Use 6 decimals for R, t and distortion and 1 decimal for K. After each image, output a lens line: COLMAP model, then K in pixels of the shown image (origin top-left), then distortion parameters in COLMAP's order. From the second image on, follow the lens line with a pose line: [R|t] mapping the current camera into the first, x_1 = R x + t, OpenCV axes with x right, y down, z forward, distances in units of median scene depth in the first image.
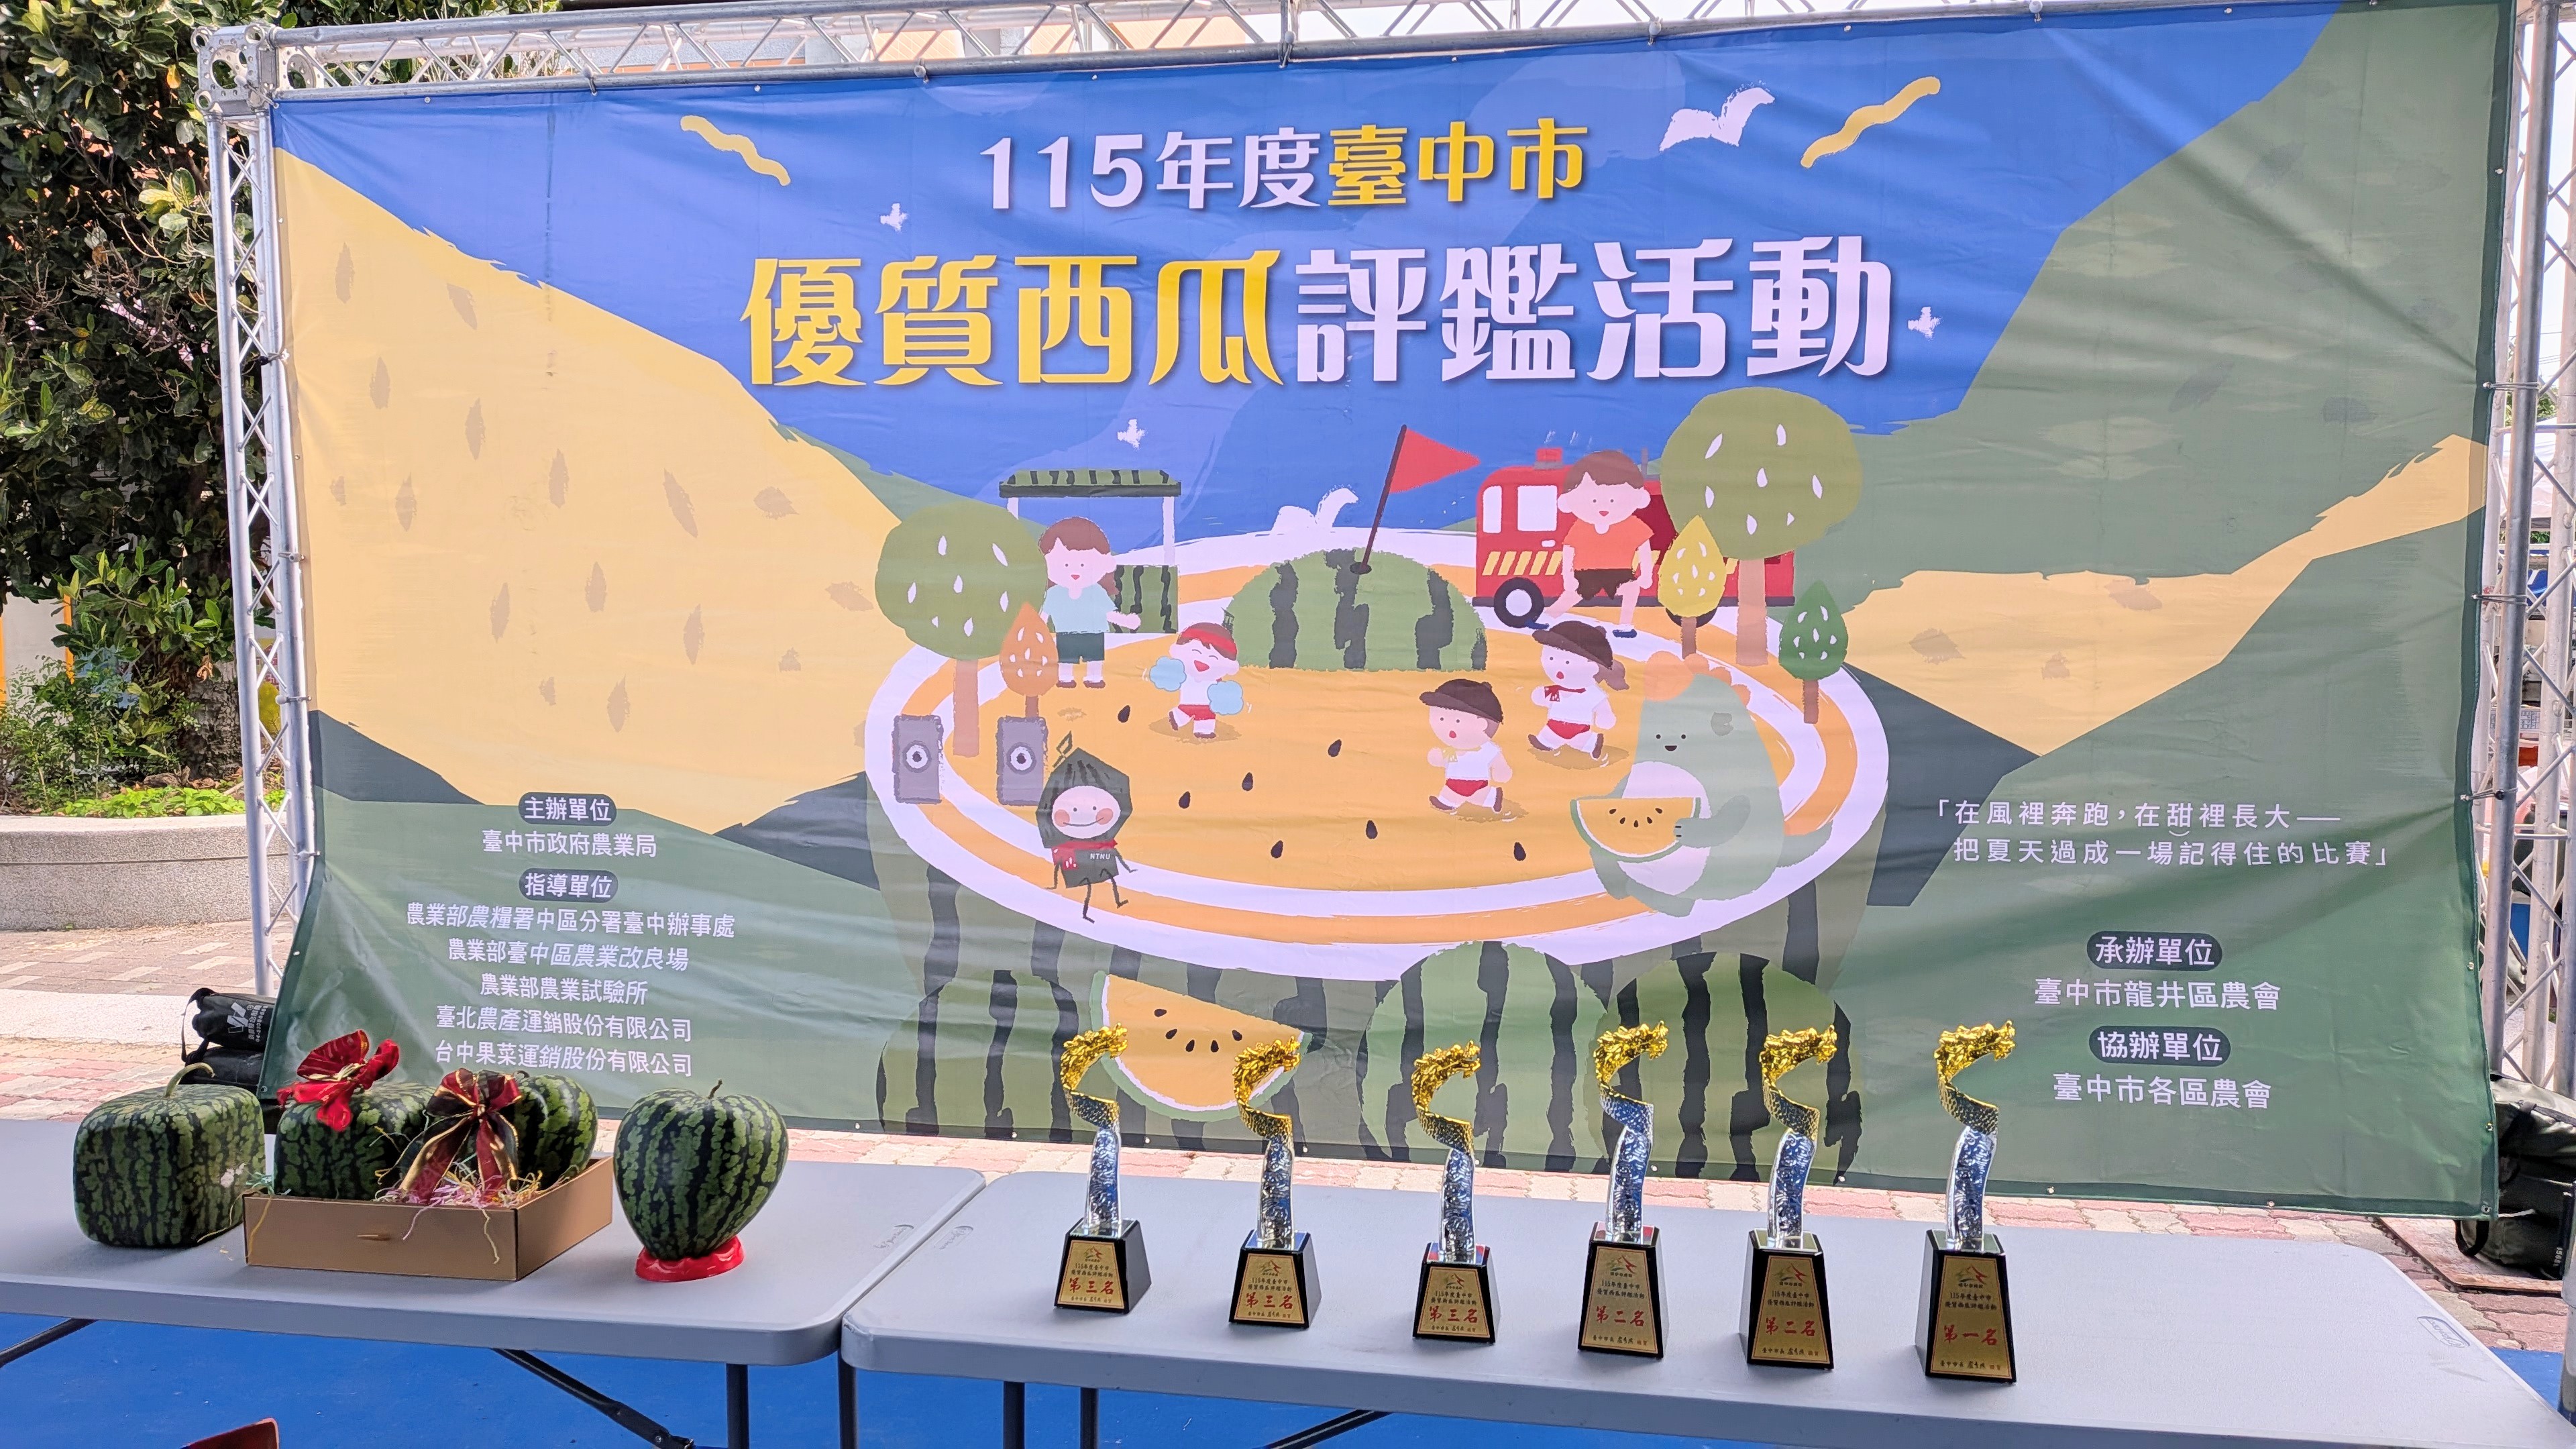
lens RADIAL K [[2138.8, 0, 1291.9], [0, 2138.8, 686.5], [0, 0, 1]] dist [0.115162, -0.073811]
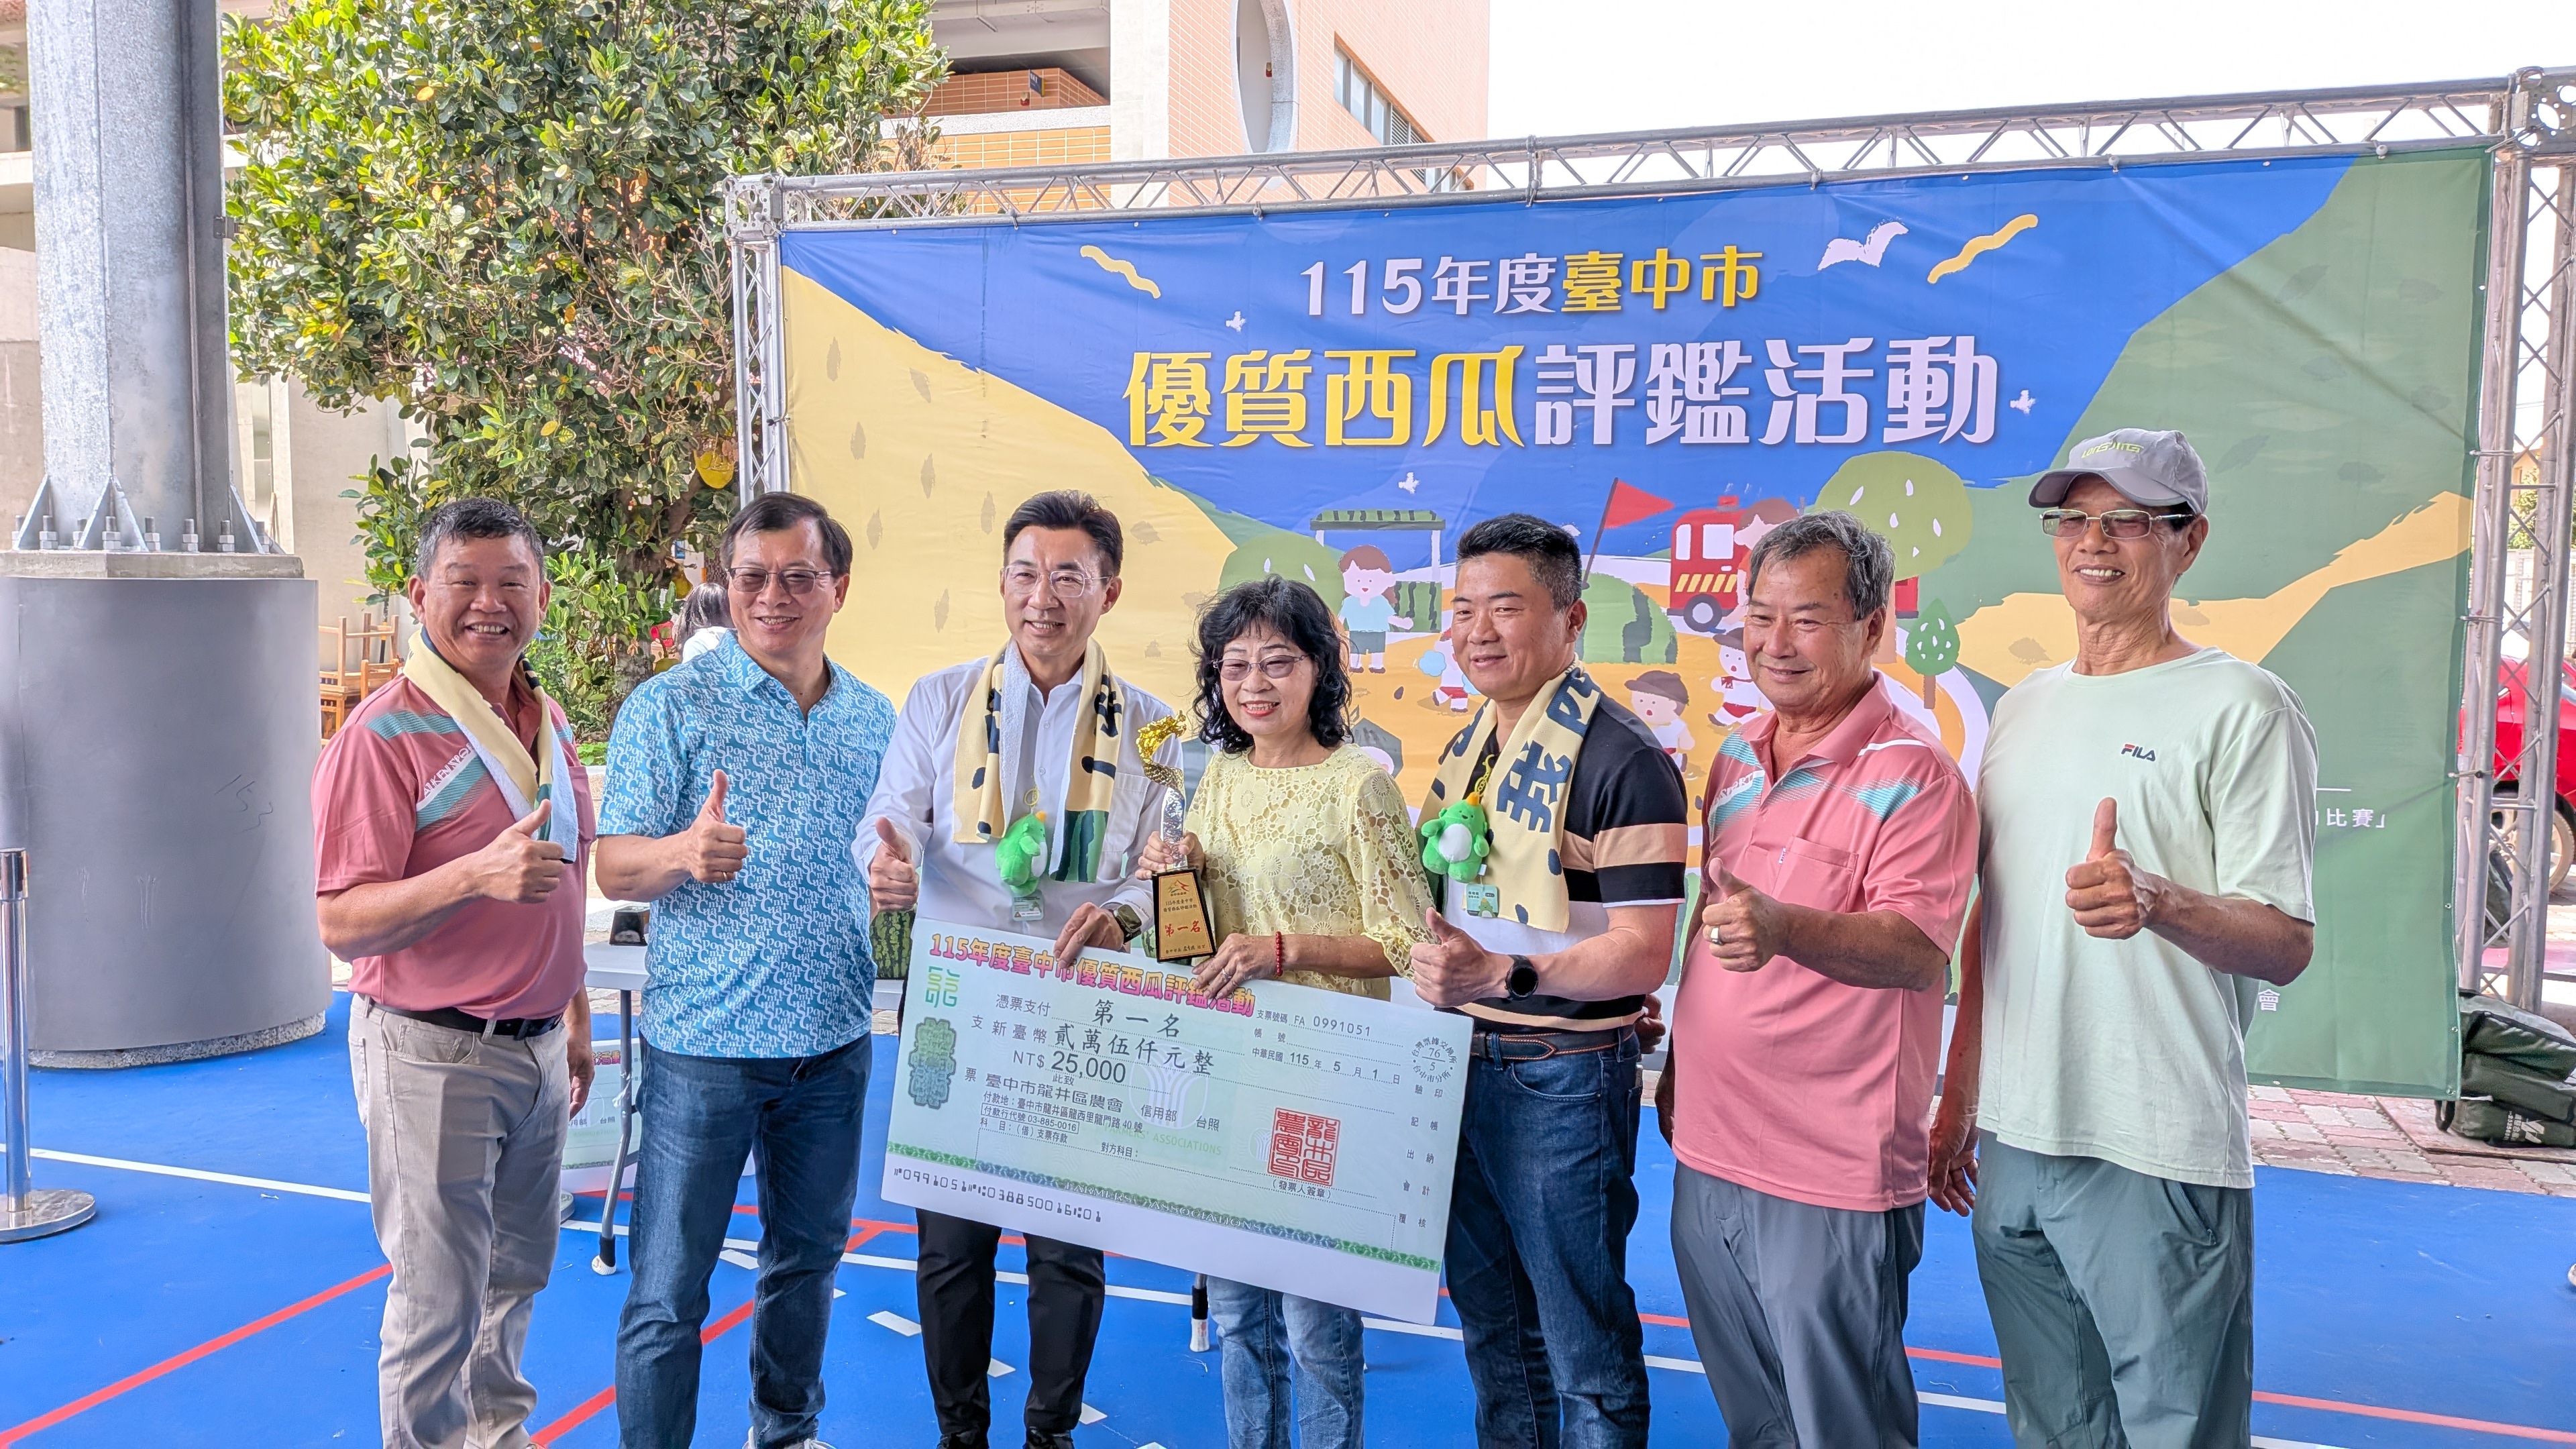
lens RADIAL K [[2138.8, 0, 1270.5], [0, 2138.8, 684.3], [0, 0, 1]] dist [0.115162, -0.073811]
pose [[0.990957, 0.016726, -0.133132, 0.019528], [-0.016872, 0.999858, 0.000035, 0.008707], [0.133114, 0.002211, 0.991098, -0.338186]]
